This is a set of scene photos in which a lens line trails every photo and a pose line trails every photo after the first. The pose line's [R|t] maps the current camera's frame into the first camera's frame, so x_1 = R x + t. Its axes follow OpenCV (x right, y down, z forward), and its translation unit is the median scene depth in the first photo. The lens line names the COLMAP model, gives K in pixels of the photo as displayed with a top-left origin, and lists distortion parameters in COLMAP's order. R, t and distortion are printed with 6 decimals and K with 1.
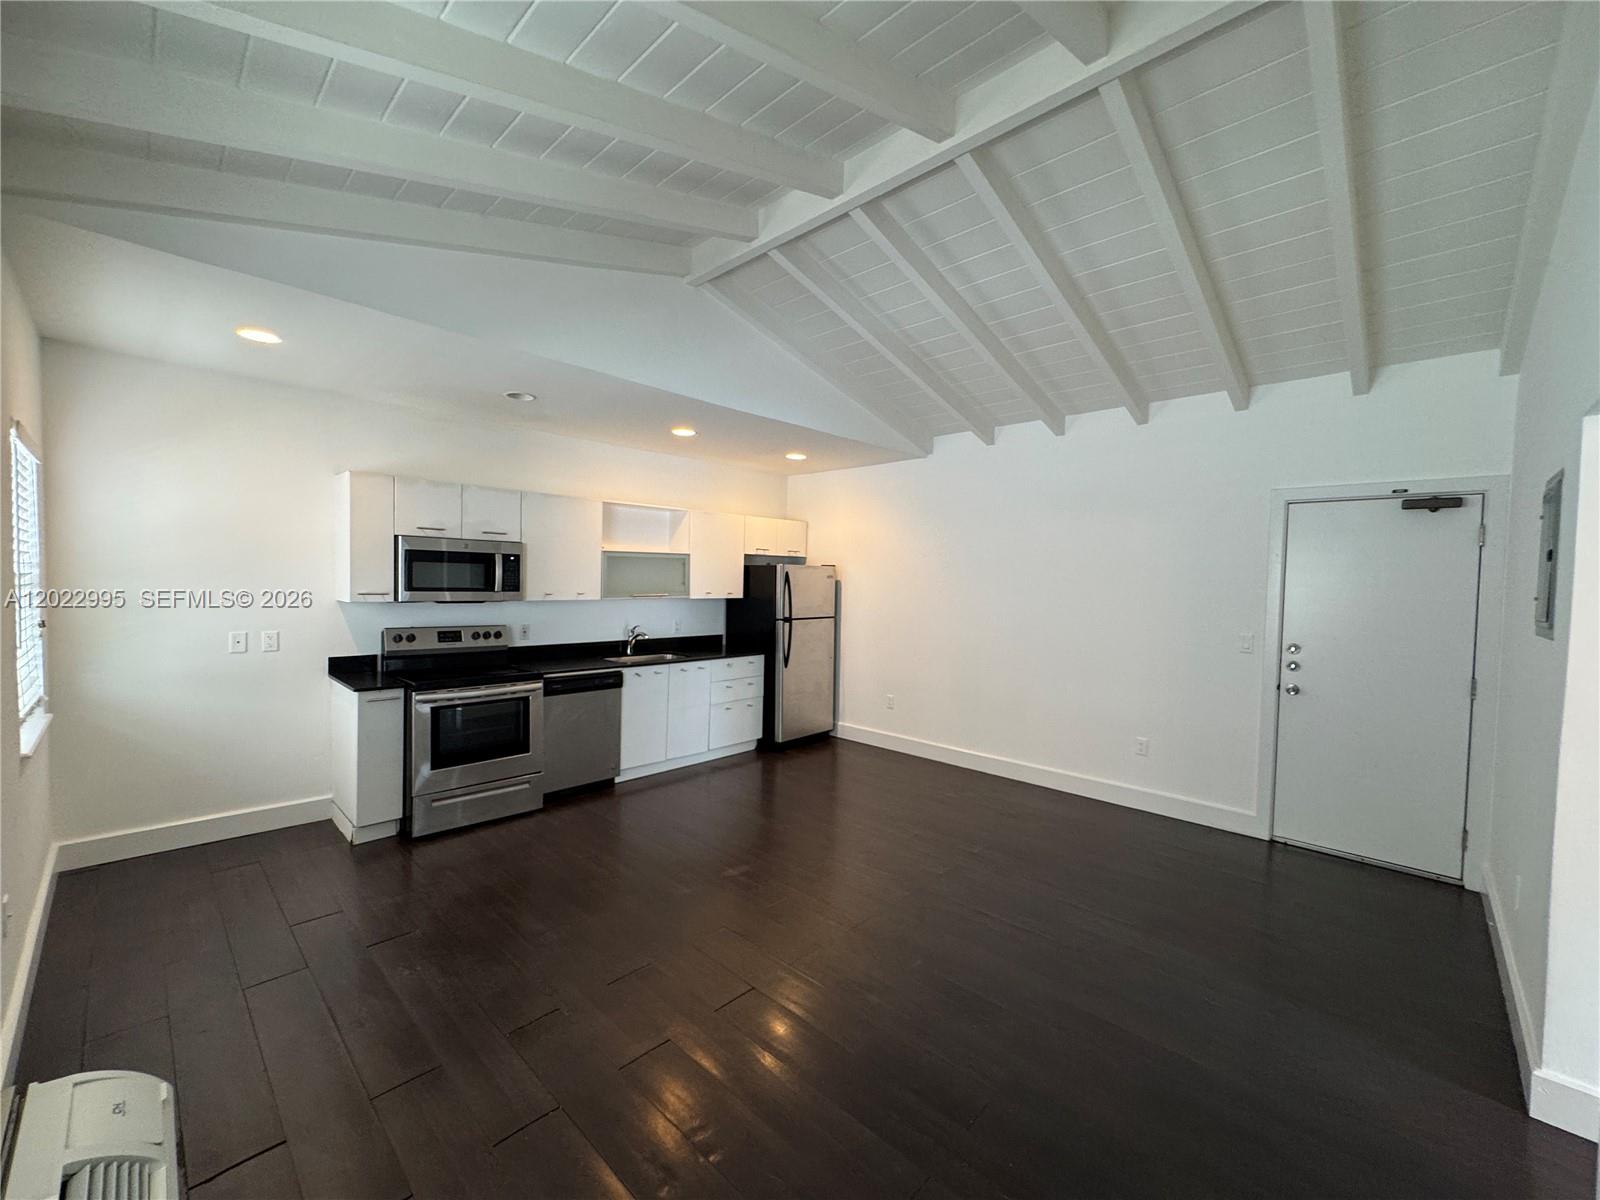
lens RADIAL K [[644.4, 0, 800.0], [0, 644.4, 600.0], [0, 0, 1]] dist [0.003710, 0.000304]
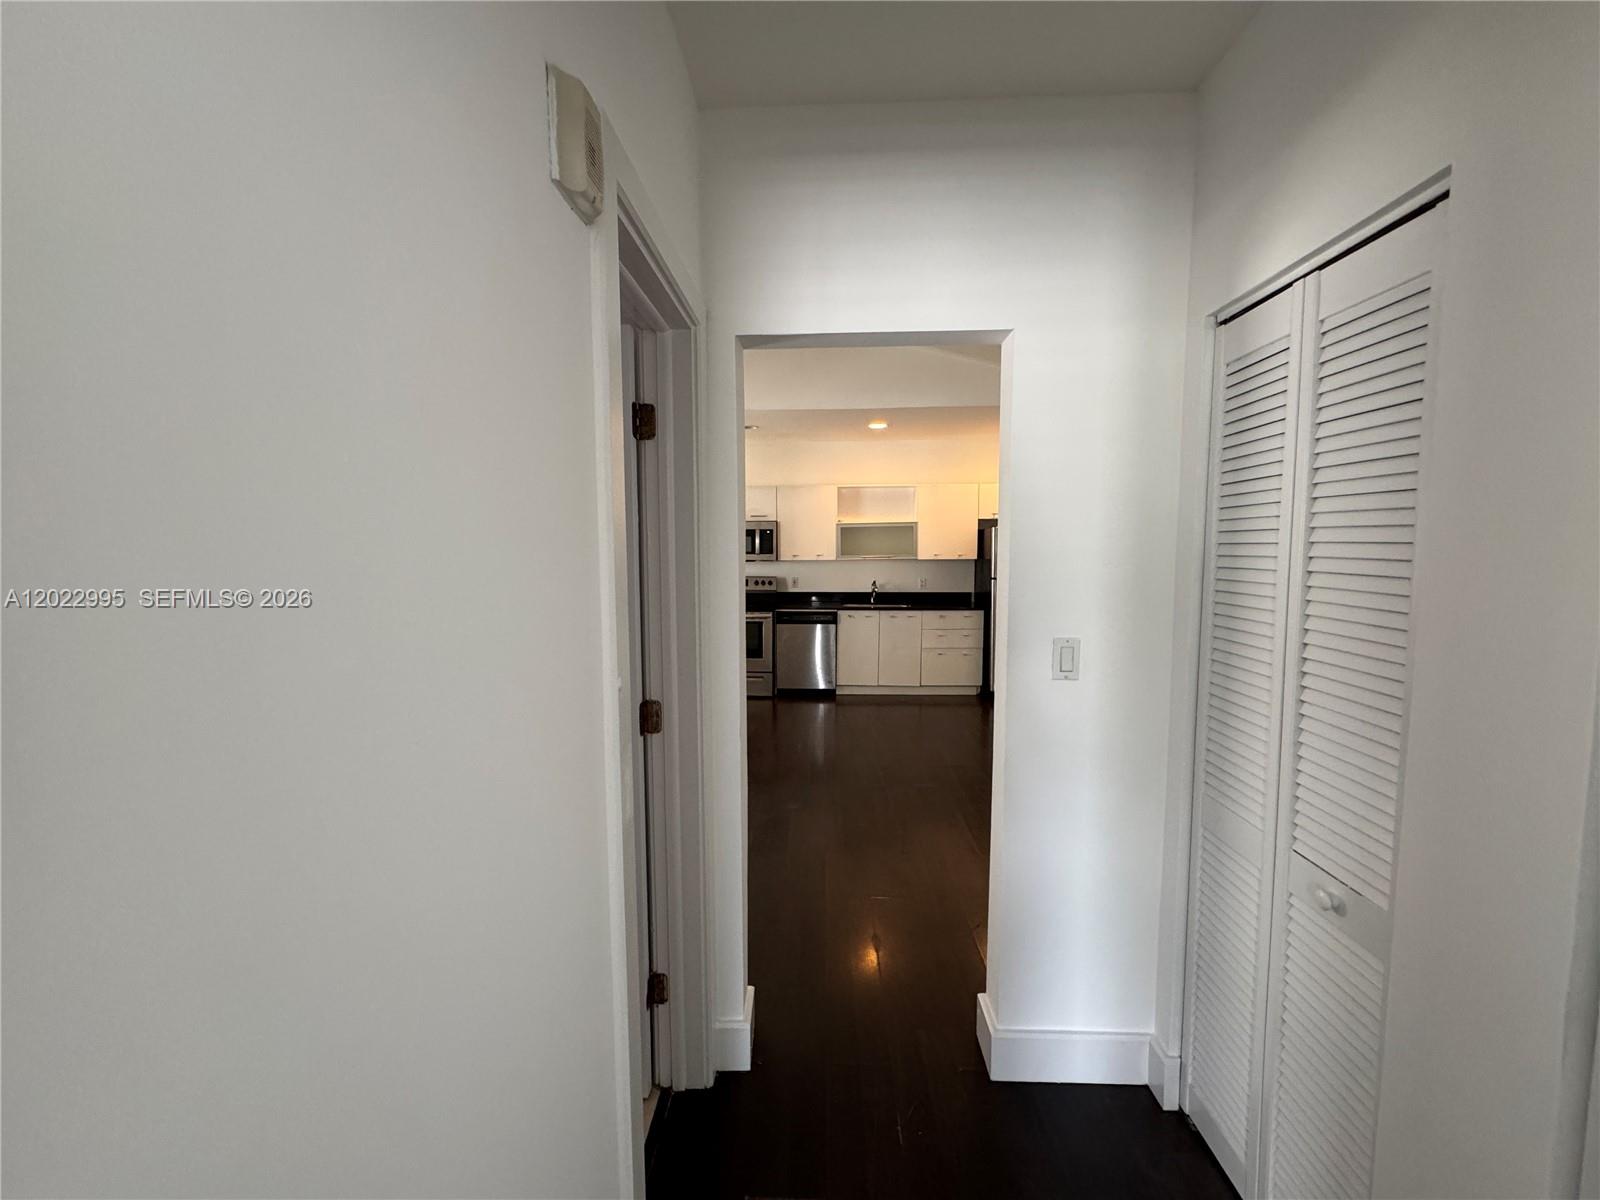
lens RADIAL K [[644.4, 0, 800.0], [0, 644.4, 600.0], [0, 0, 1]] dist [0.003710, 0.000304]
pose [[0.657161, 0.039190, -0.752731, 0.733599], [-0.006716, 0.998912, 0.046143, 0.024107], [0.753720, -0.025268, 0.656709, 0.055173]]
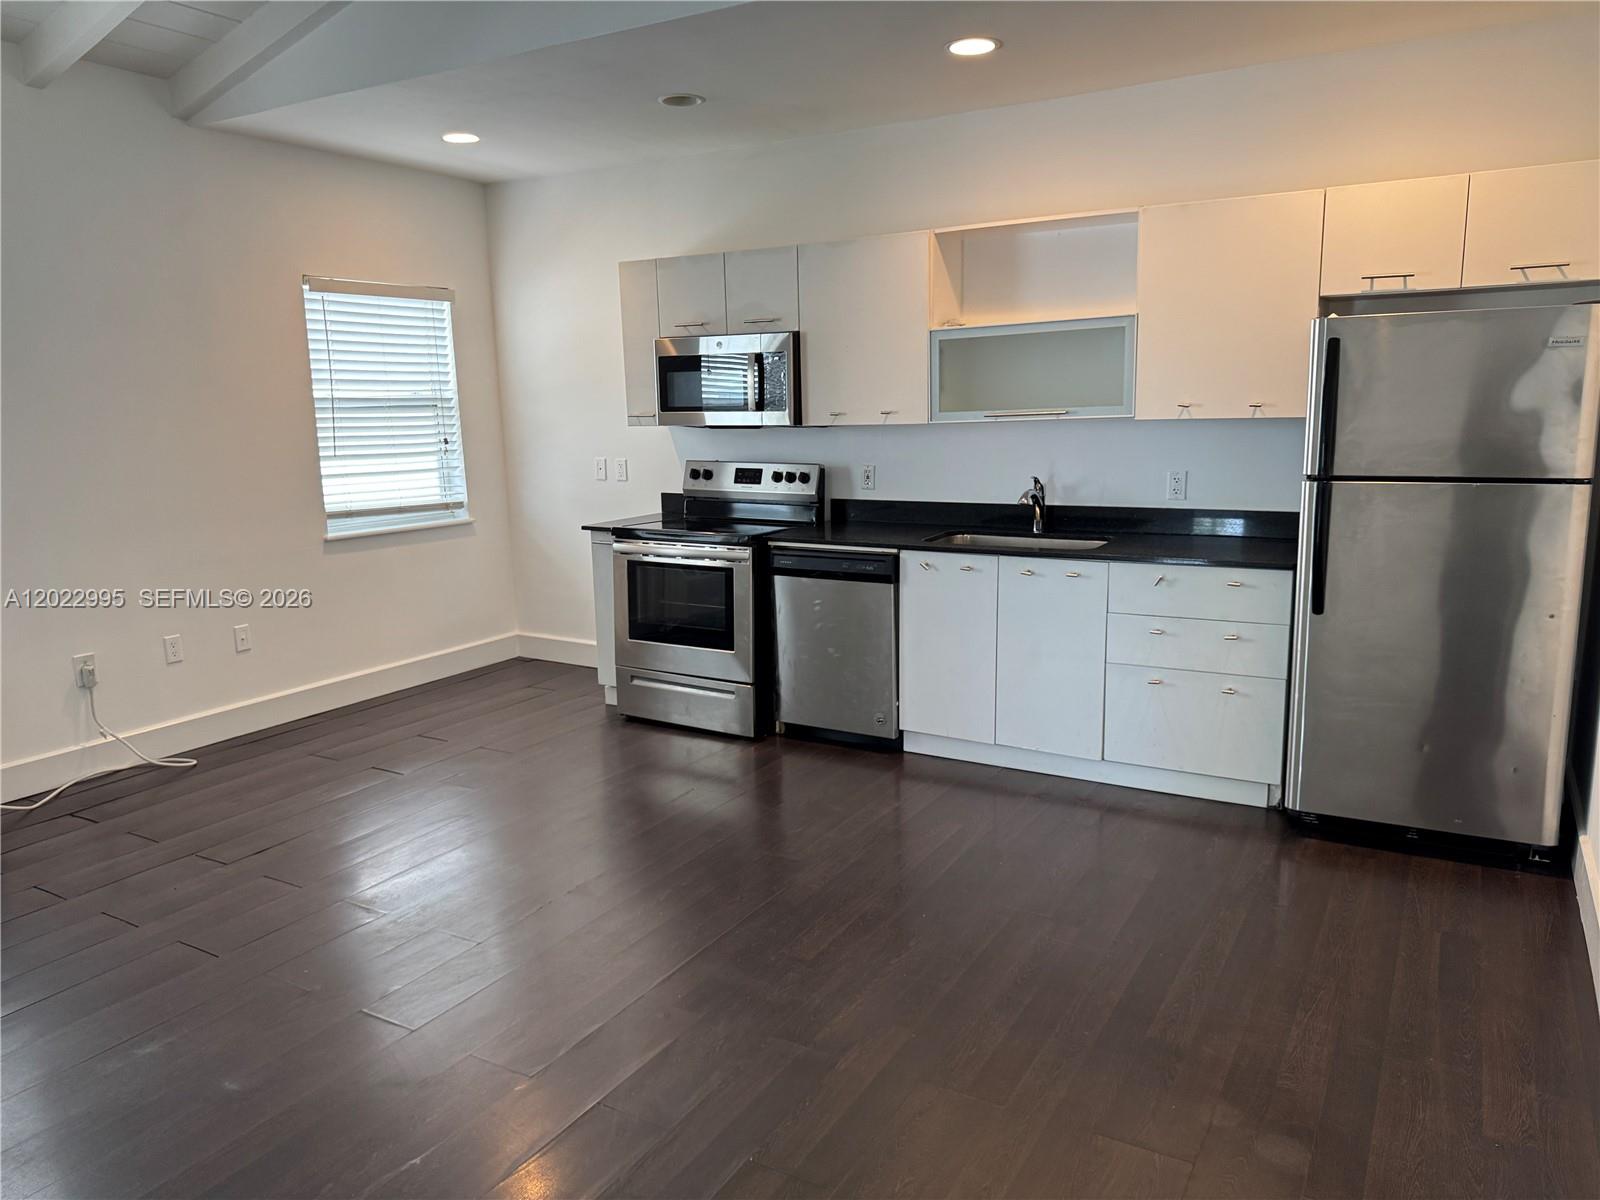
lens RADIAL K [[1115.1, 0, 800.0], [0, 1115.1, 600.0], [0, 0, 1]] dist [0.131462, -0.209476]
pose [[0.220692, 0.146027, -0.964350, 0.667604], [-0.006487, 0.988927, 0.148264, 0.008245], [0.975322, -0.026465, 0.219196, 0.751812]]
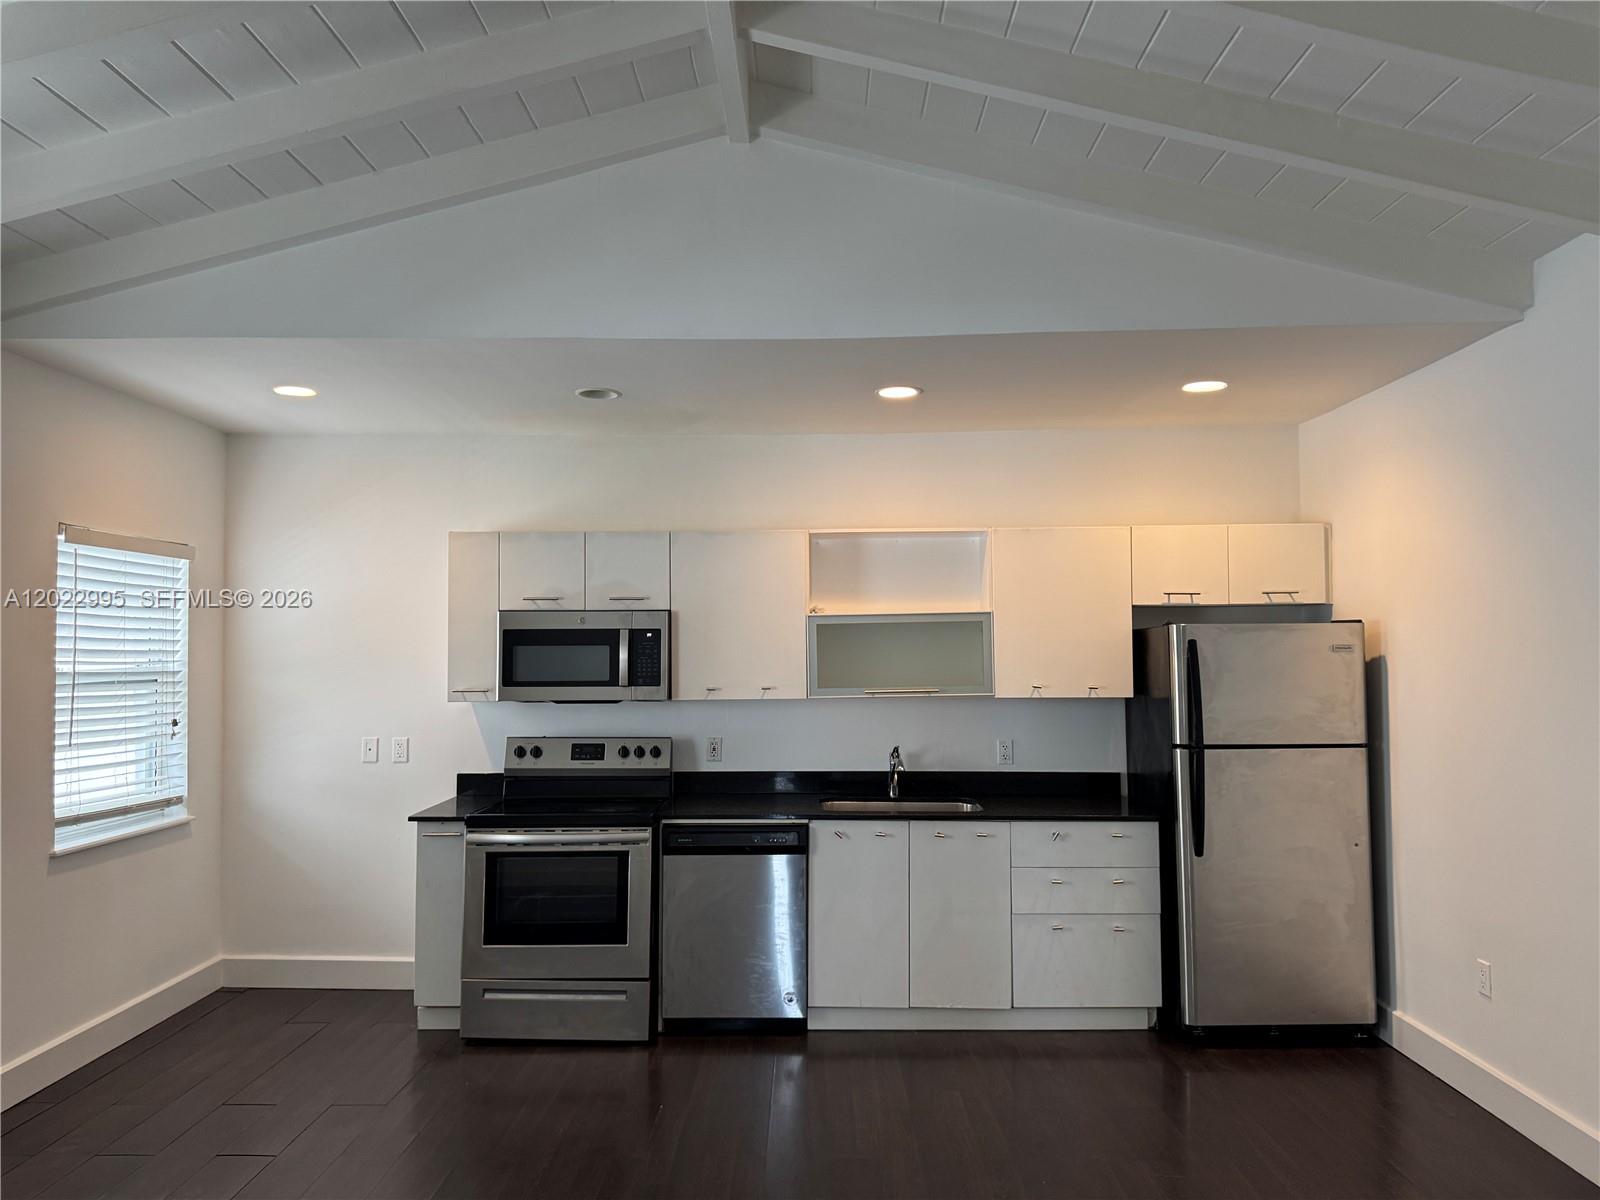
lens RADIAL K [[1115.1, 0, 800.0], [0, 1115.1, 600.0], [0, 0, 1]] dist [0.131462, -0.209476]
pose [[0.676870, -0.060272, -0.733631, 0.484289], [-0.003995, 0.996327, -0.085540, -0.003334], [0.736092, 0.060830, 0.674143, 0.334830]]
